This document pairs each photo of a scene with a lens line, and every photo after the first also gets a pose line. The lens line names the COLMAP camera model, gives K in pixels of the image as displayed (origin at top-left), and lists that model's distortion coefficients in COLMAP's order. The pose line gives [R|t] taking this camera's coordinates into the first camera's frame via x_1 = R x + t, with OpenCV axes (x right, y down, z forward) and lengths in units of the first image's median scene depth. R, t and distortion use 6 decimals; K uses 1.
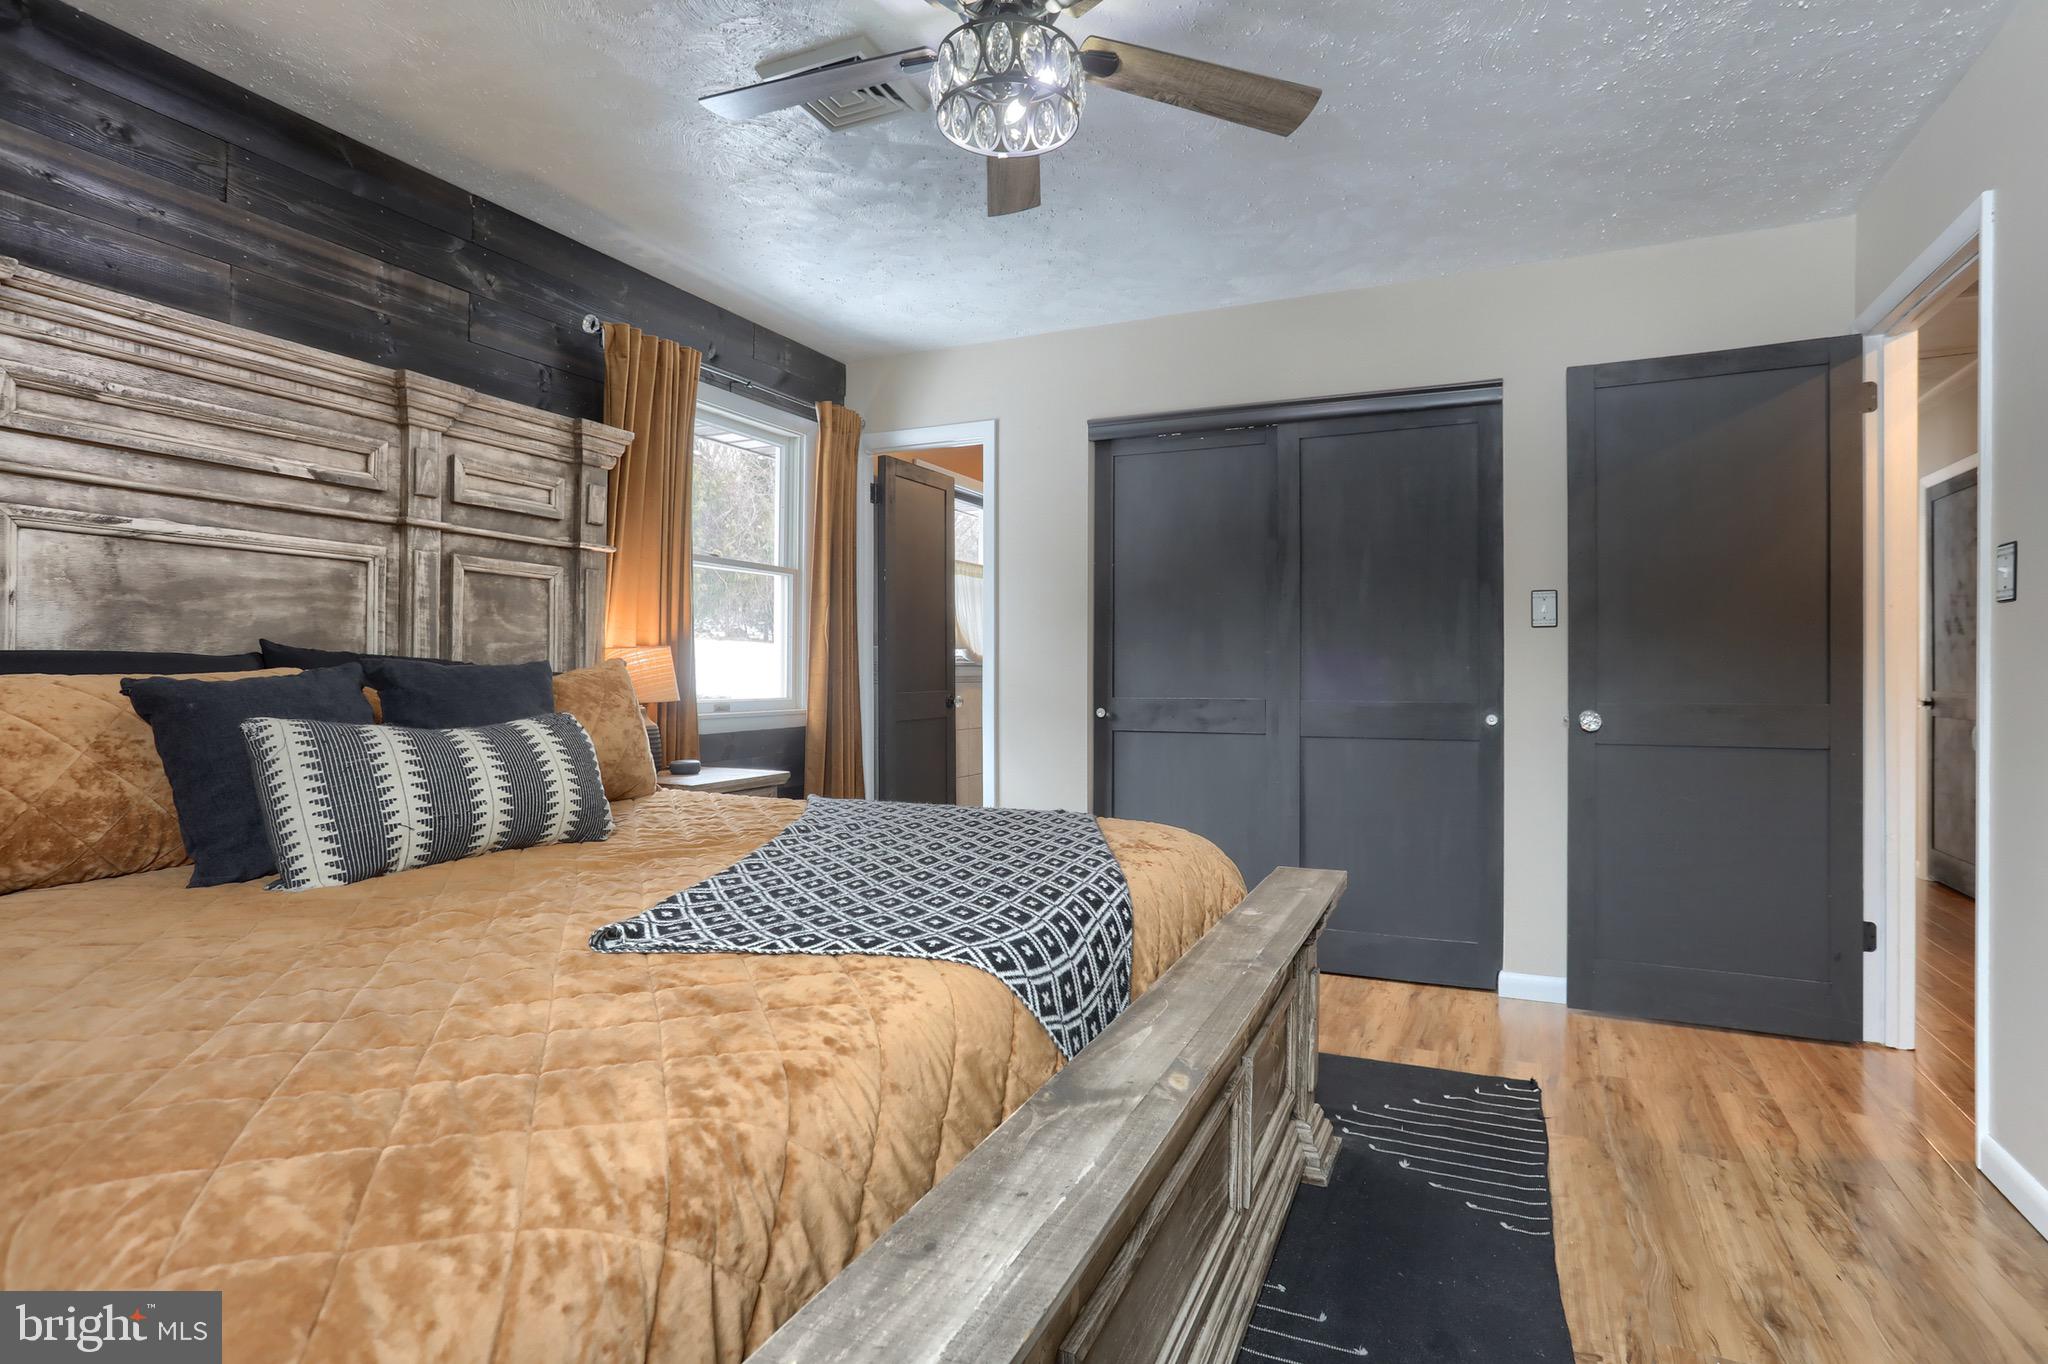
lens RADIAL K [[1027.1, 0, 1023.7], [0, 1027.1, 667.3], [0, 0, 1]] dist [-0.065823, 0.041281]
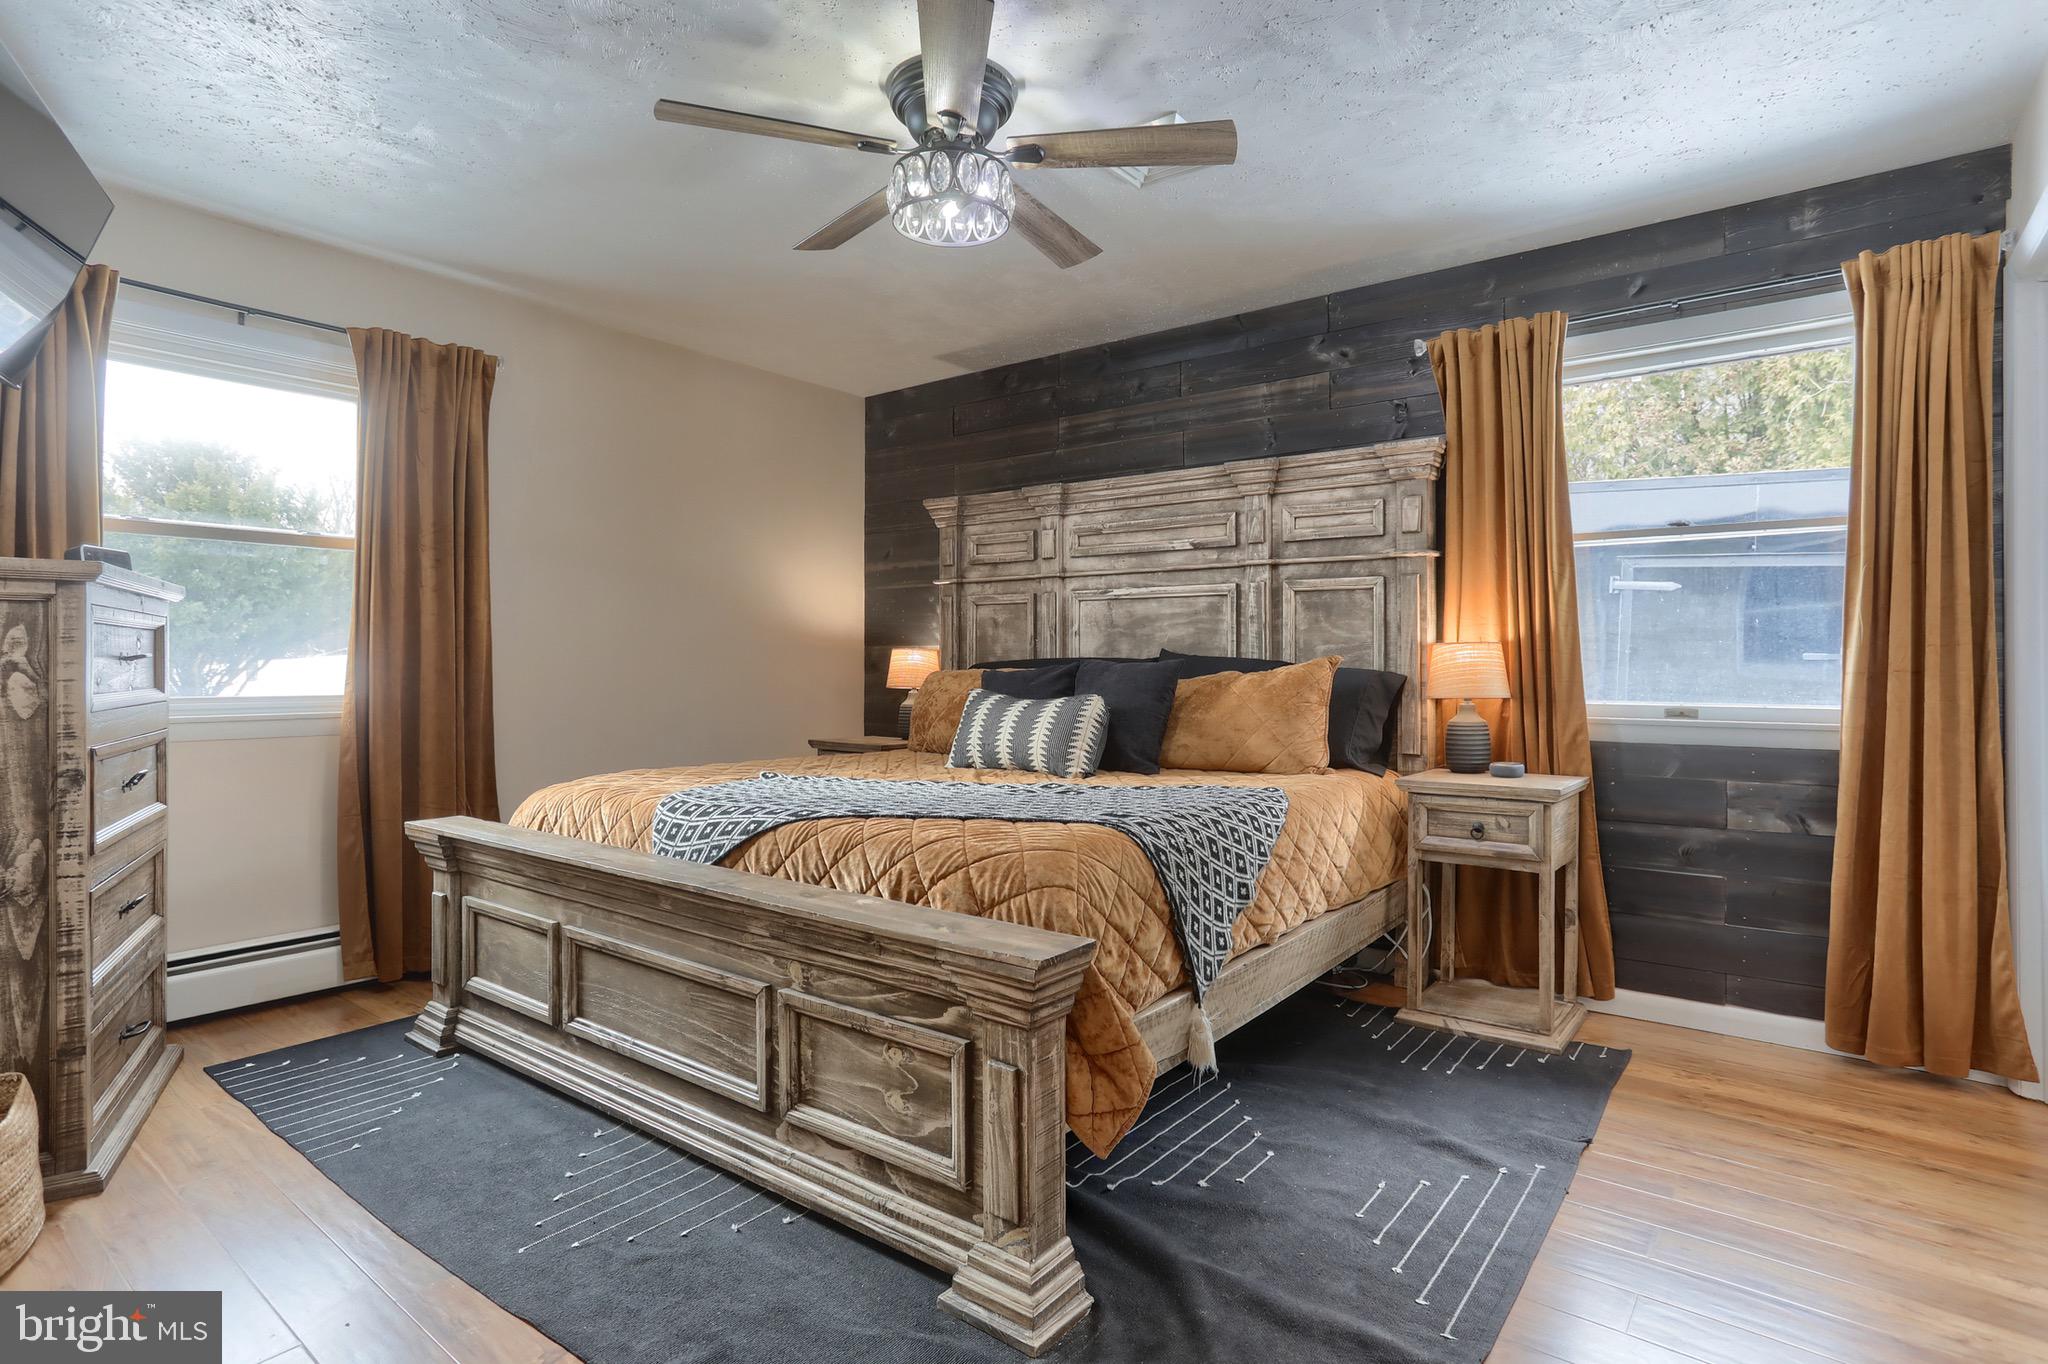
lens RADIAL K [[1027.1, 0, 1023.7], [0, 1027.1, 667.3], [0, 0, 1]] dist [-0.065823, 0.041281]
pose [[-0.218946, -0.009325, -0.975692, 0.874835], [-0.002566, 0.999956, -0.008981, 0.017473], [0.975734, 0.000537, -0.218961, 1.001428]]
